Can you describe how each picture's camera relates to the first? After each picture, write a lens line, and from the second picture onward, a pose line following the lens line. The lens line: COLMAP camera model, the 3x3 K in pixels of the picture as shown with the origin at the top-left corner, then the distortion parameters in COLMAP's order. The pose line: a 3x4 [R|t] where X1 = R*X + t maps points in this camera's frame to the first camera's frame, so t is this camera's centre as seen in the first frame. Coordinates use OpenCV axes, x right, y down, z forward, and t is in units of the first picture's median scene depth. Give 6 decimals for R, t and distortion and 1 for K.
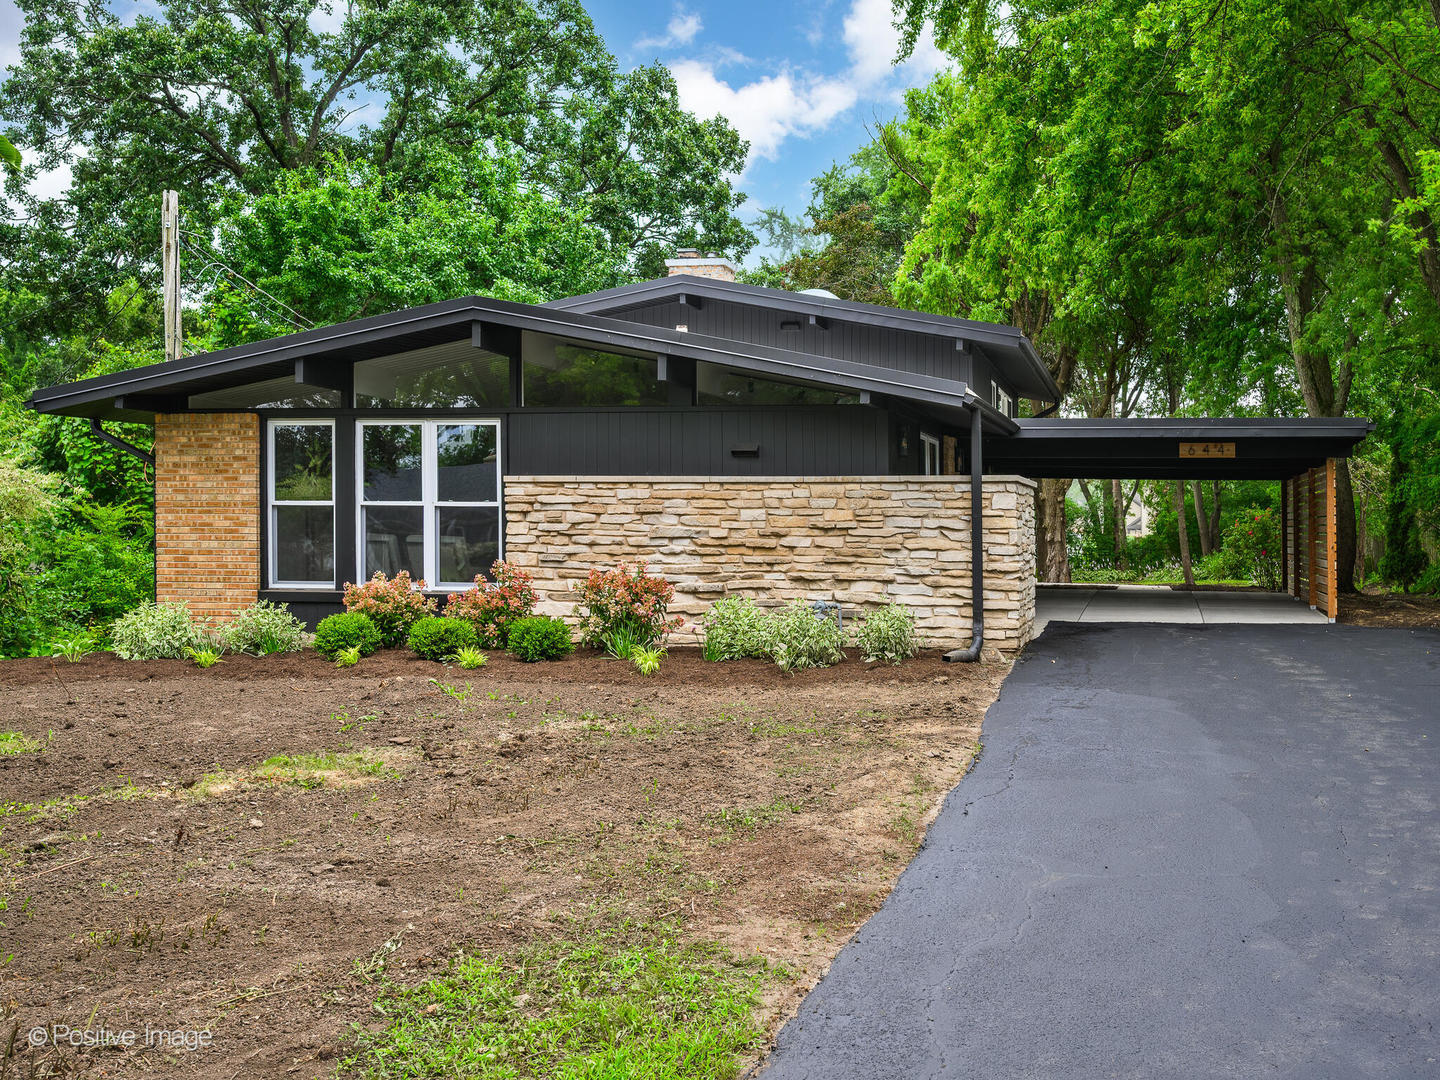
lens RADIAL K [[1486.3, 0, 720.1], [0, 1486.3, 510.9], [0, 0, 1]] dist [-0.002467, -0.010299]
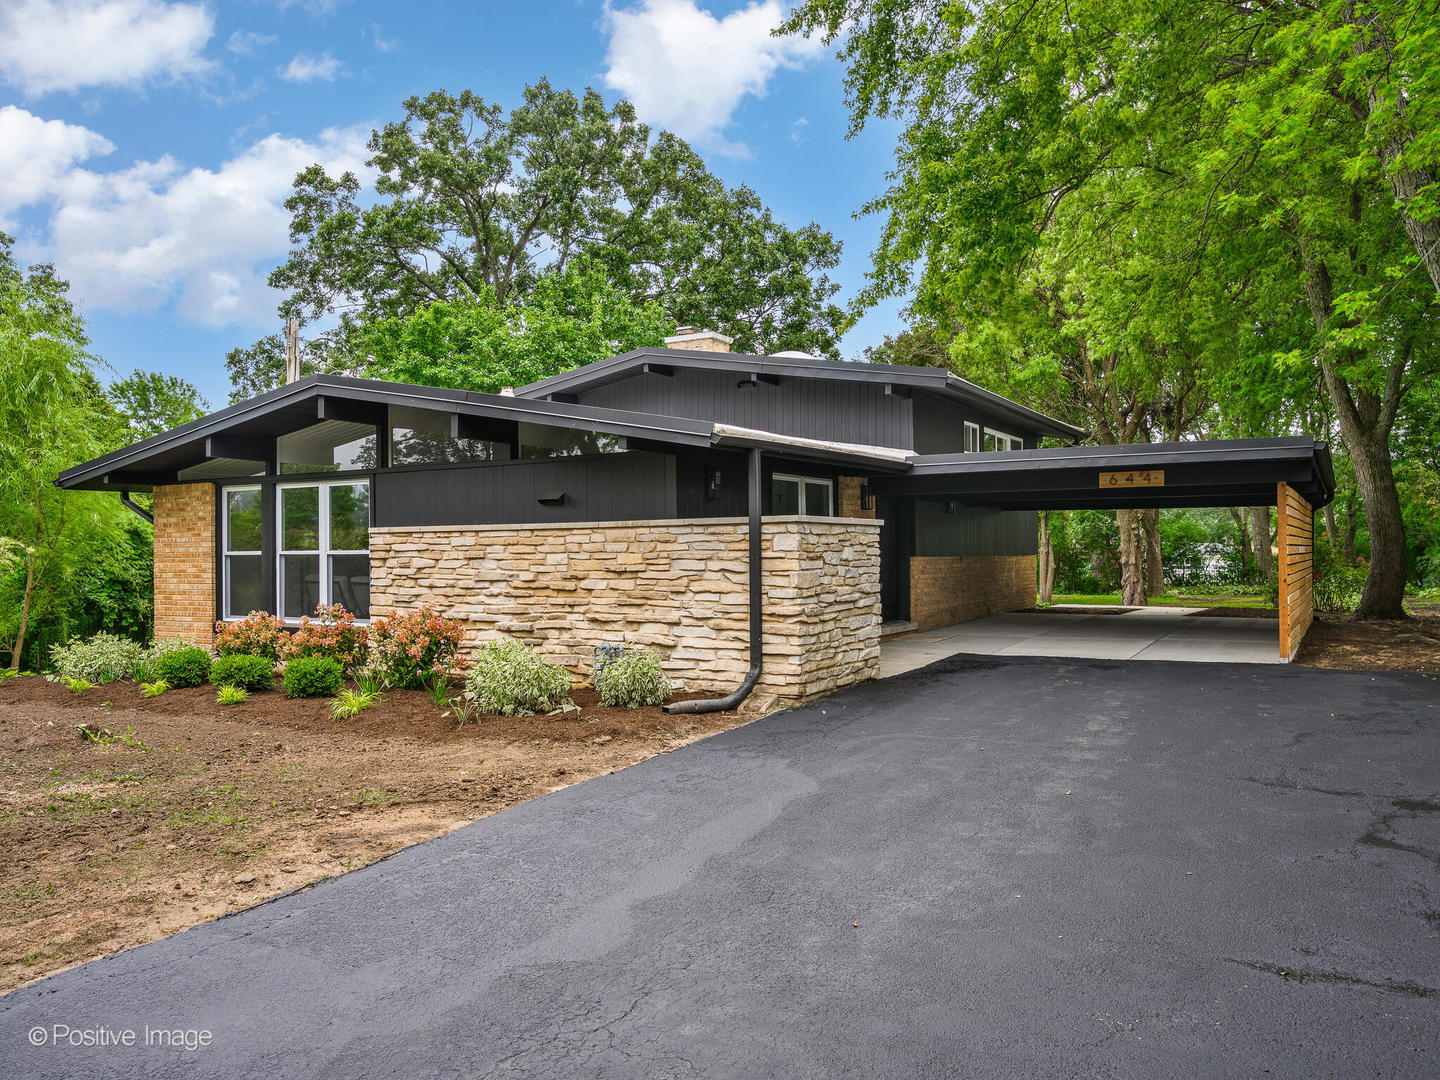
lens RADIAL K [[940.3, 0, 743.7], [0, 940.3, 540.3], [0, 0, 1]] dist [0.002620, 0.000747]
pose [[0.927499, -0.016564, -0.373458, 0.397875], [0.019780, 0.999793, 0.004779, -0.011466], [0.373301, -0.011820, 0.927635, 0.423801]]
